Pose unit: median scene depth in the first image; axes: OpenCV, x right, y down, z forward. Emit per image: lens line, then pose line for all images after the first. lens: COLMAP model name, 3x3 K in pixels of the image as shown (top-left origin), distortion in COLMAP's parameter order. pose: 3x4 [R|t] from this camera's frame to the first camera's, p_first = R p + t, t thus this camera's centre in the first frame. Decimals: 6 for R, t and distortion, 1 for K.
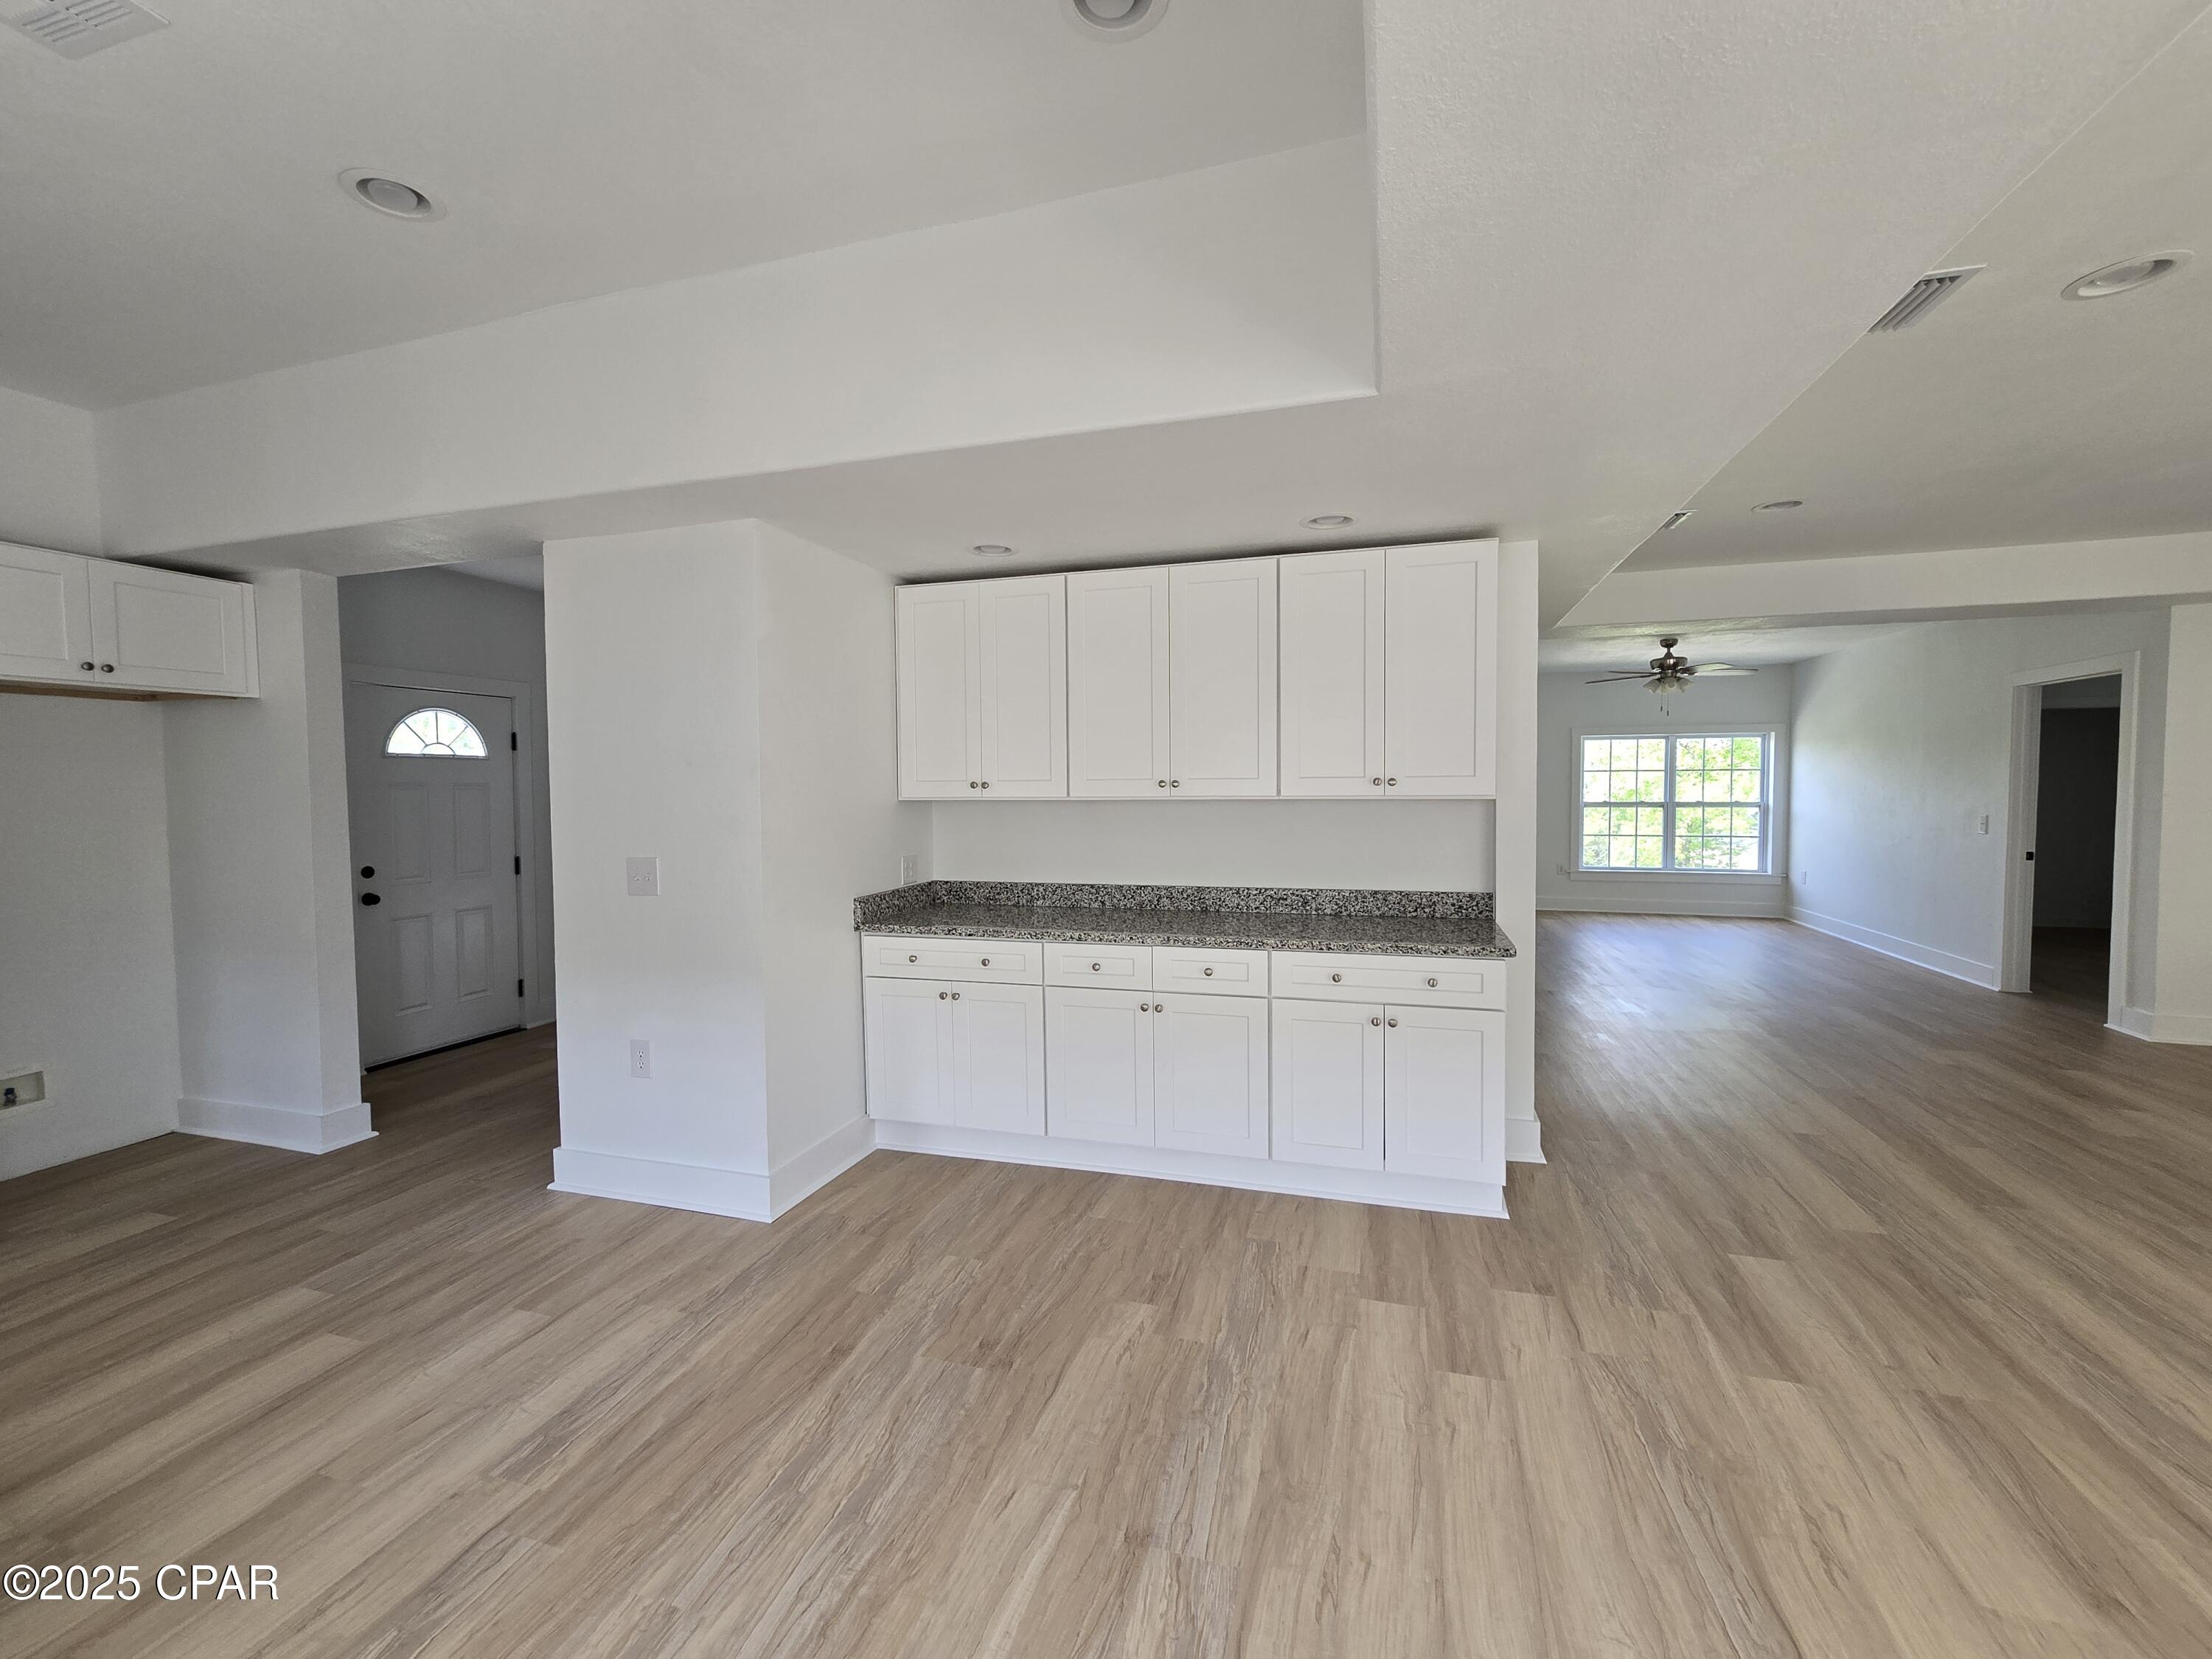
lens RADIAL K [[898.4, 0, 1111.4], [0, 898.4, 833.4], [0, 0, 1]] dist [-0.000465, 0.000229]
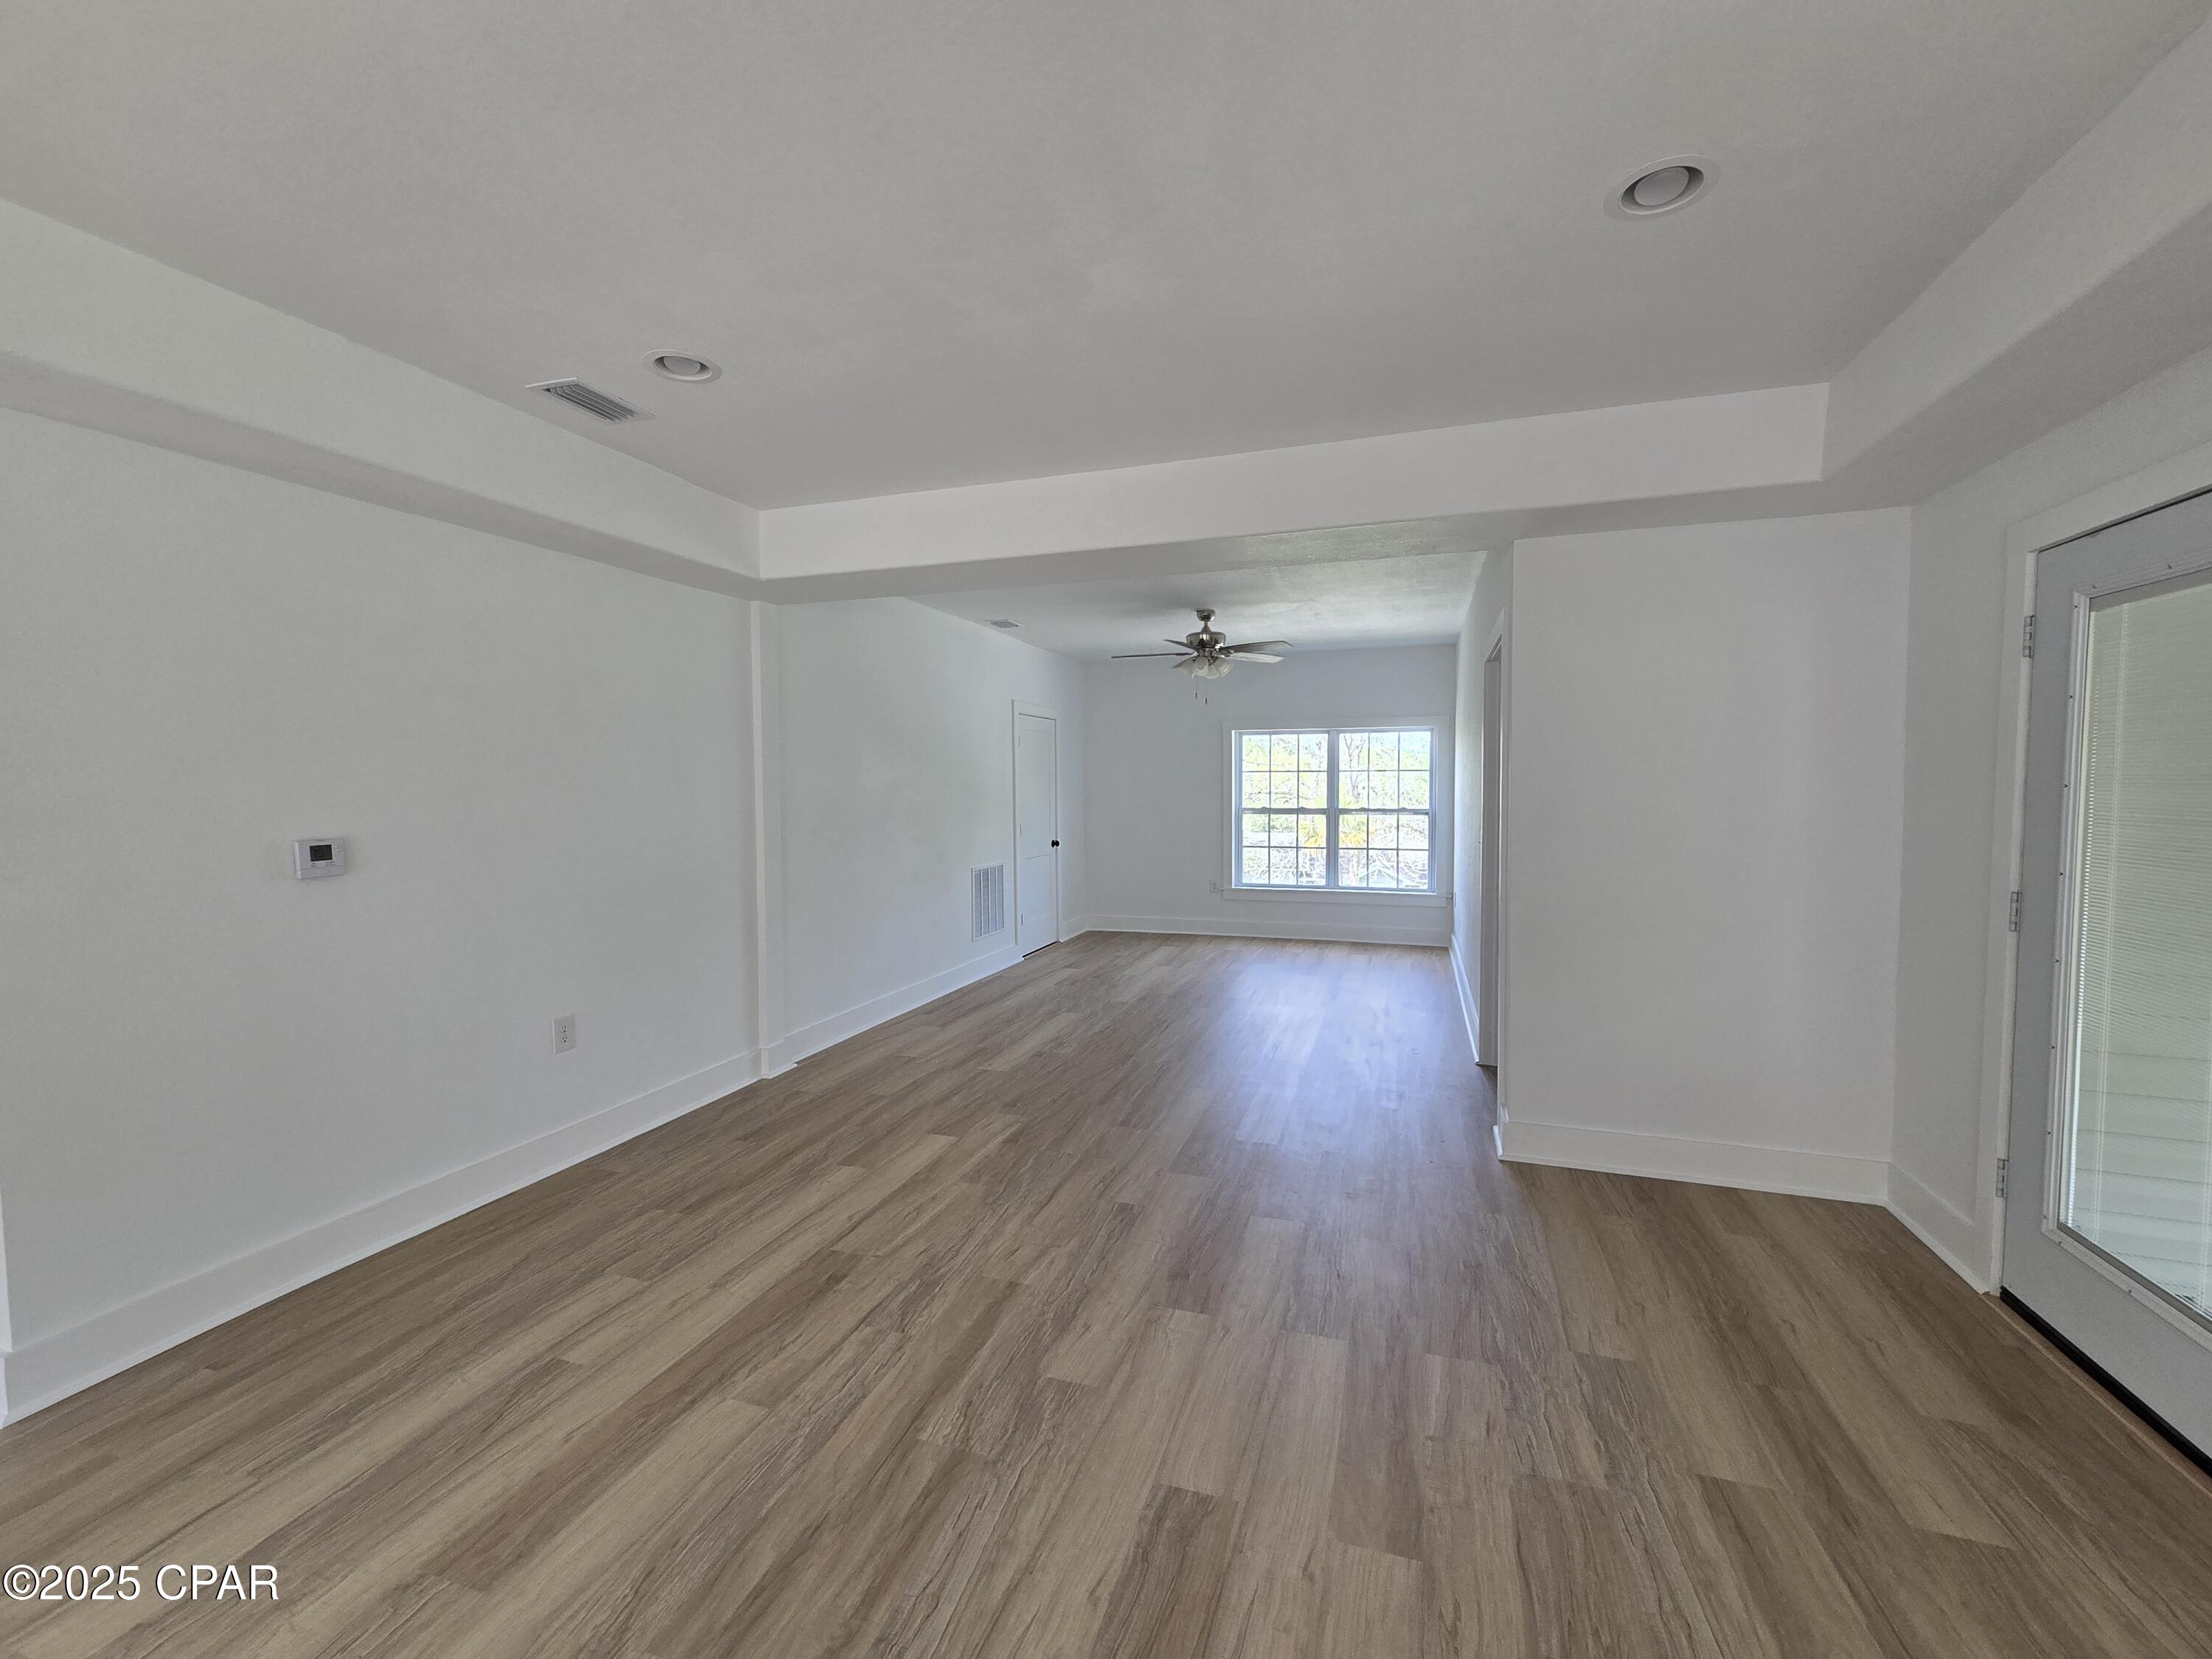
lens RADIAL K [[898.4, 0, 1110.3], [0, 898.4, 834.7], [0, 0, 1]] dist [-0.000465, 0.000229]
pose [[0.999346, 0.001447, -0.036126, 0.244490], [-0.001263, 0.999986, 0.005103, -0.007774], [0.036133, -0.005055, 0.999334, 0.080822]]
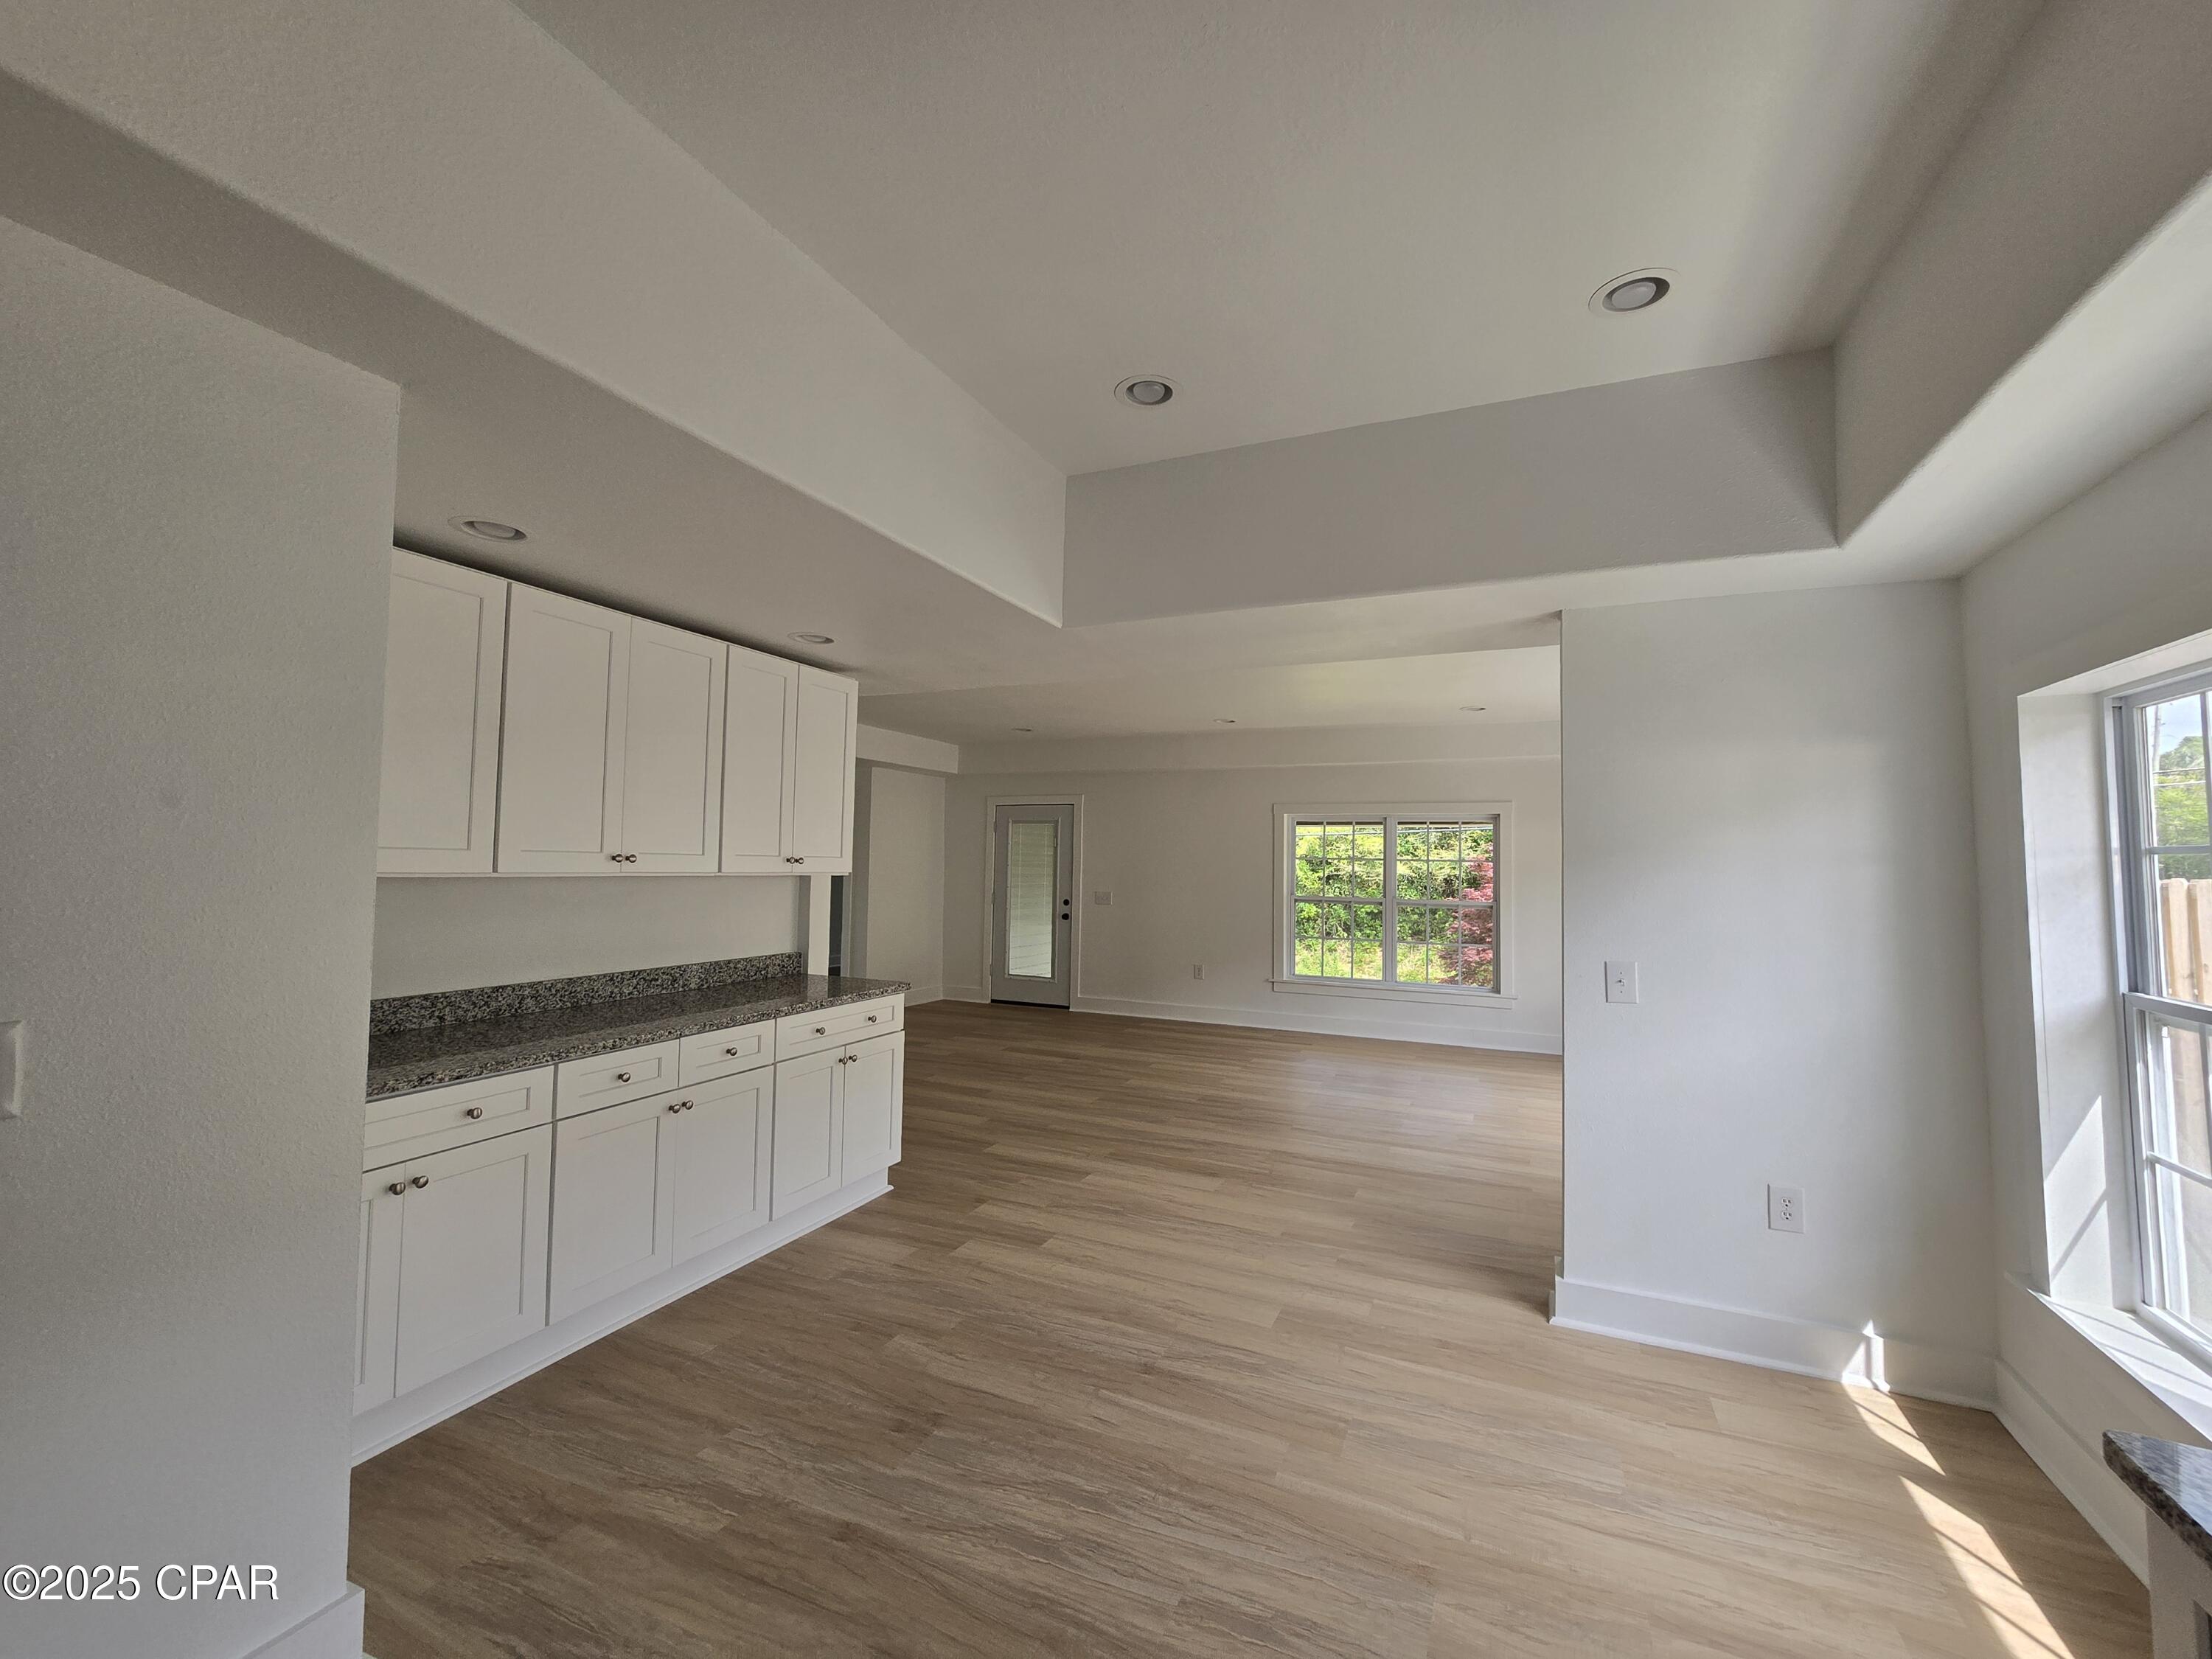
lens RADIAL K [[898.4, 0, 1114.4], [0, 898.4, 813.5], [0, 0, 1]] dist [-0.000465, 0.000229]
pose [[0.137411, 0.067908, 0.988184, -1.272799], [0.038654, 0.996520, -0.073856, -0.025890], [-0.989760, 0.048346, 0.134308, 0.675274]]
